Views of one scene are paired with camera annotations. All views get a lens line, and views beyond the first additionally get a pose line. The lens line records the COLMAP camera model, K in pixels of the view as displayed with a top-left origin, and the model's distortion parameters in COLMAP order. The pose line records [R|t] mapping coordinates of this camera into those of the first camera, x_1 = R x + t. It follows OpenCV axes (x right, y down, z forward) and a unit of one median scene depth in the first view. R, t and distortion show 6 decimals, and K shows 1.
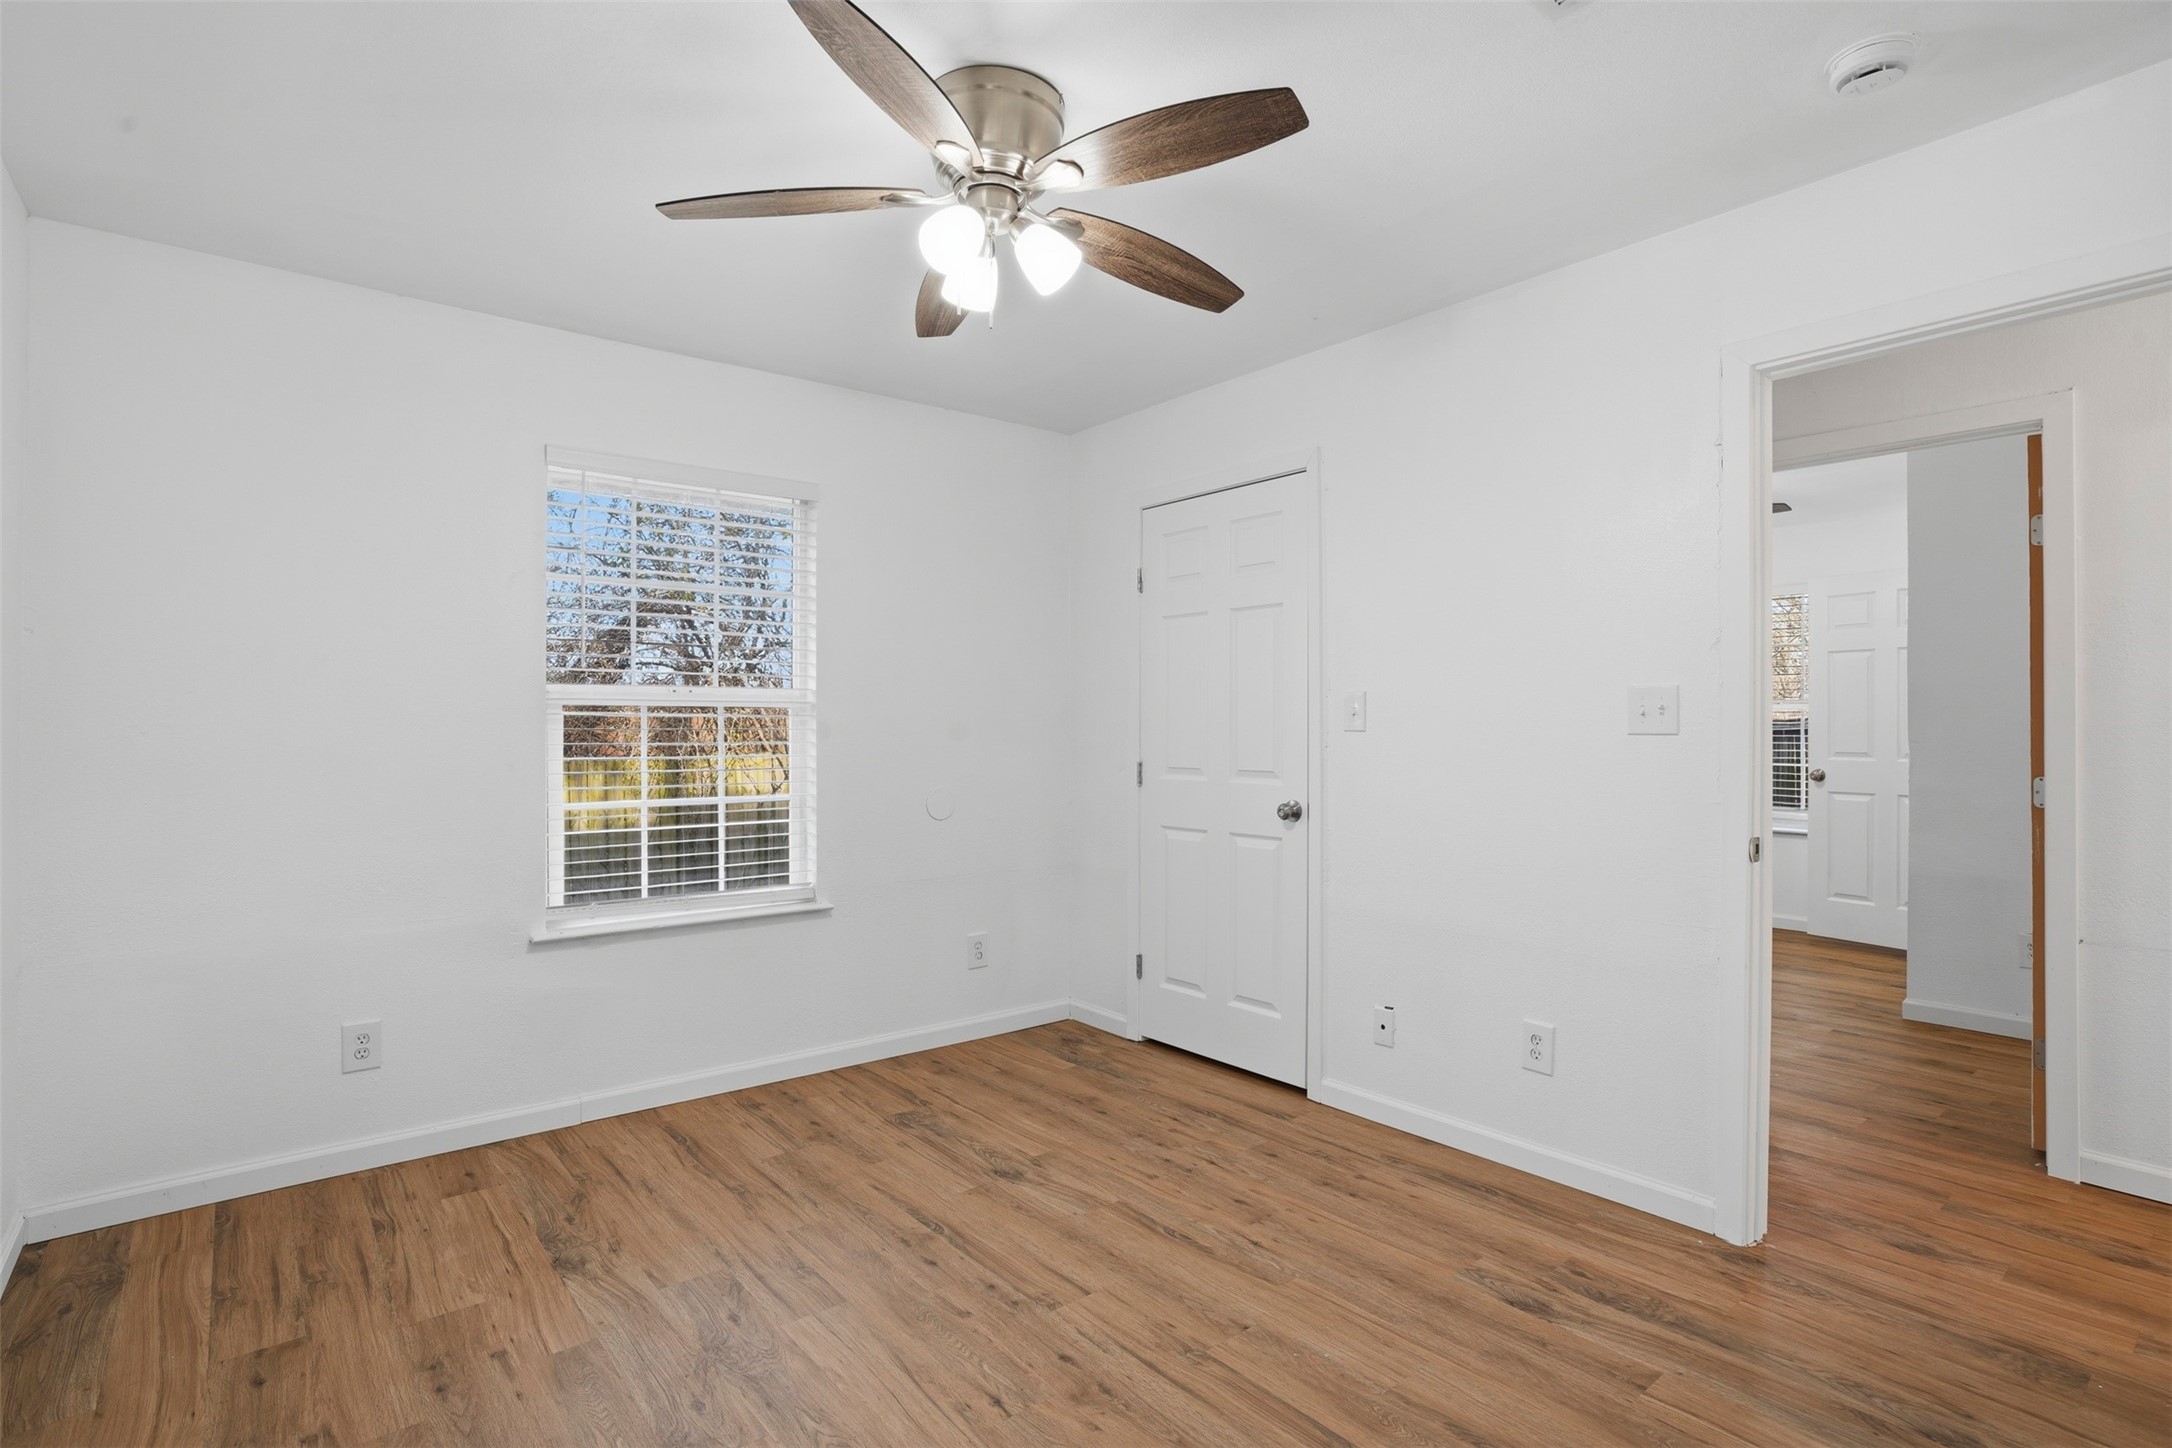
lens RADIAL K [[1057.1, 0, 1096.6], [0, 1057.1, 723.8], [0, 0, 1]] dist [-0.052726, 0.023165]
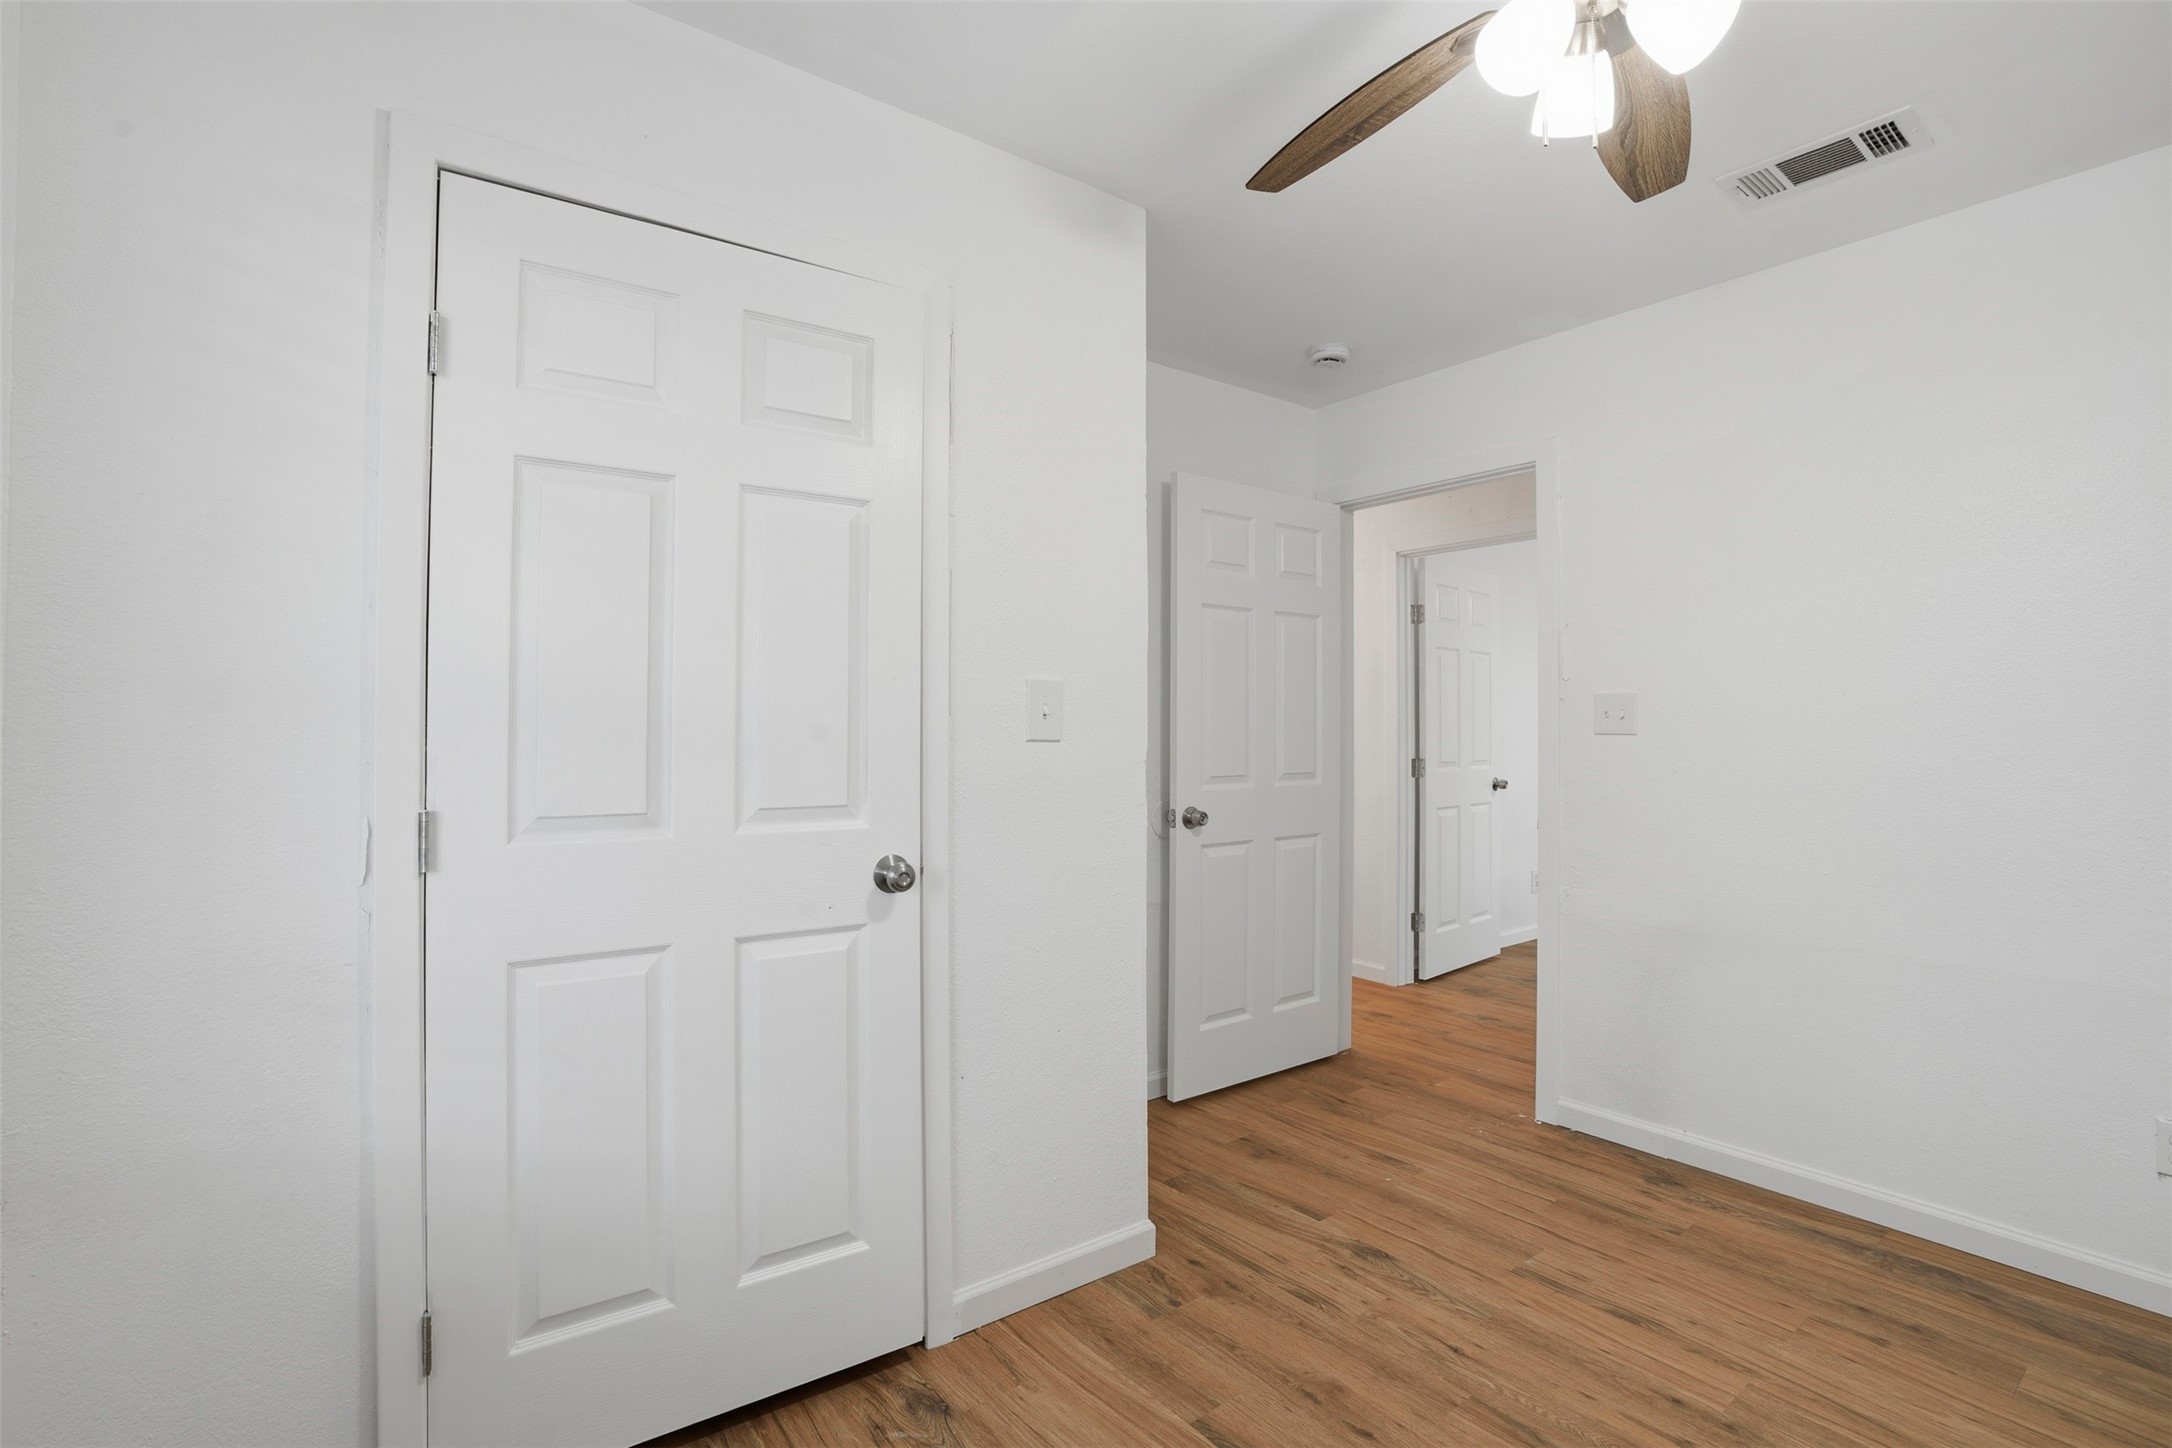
lens RADIAL K [[1026.2, 0, 1087.0], [0, 1026.2, 703.0], [0, 0, 1]] dist [-0.050093, 0.015961]
pose [[-0.999606, 0.001061, 0.028062, 1.288435], [0.000393, 0.999717, -0.023799, 0.009057], [-0.028080, -0.023778, -0.999323, 2.477550]]
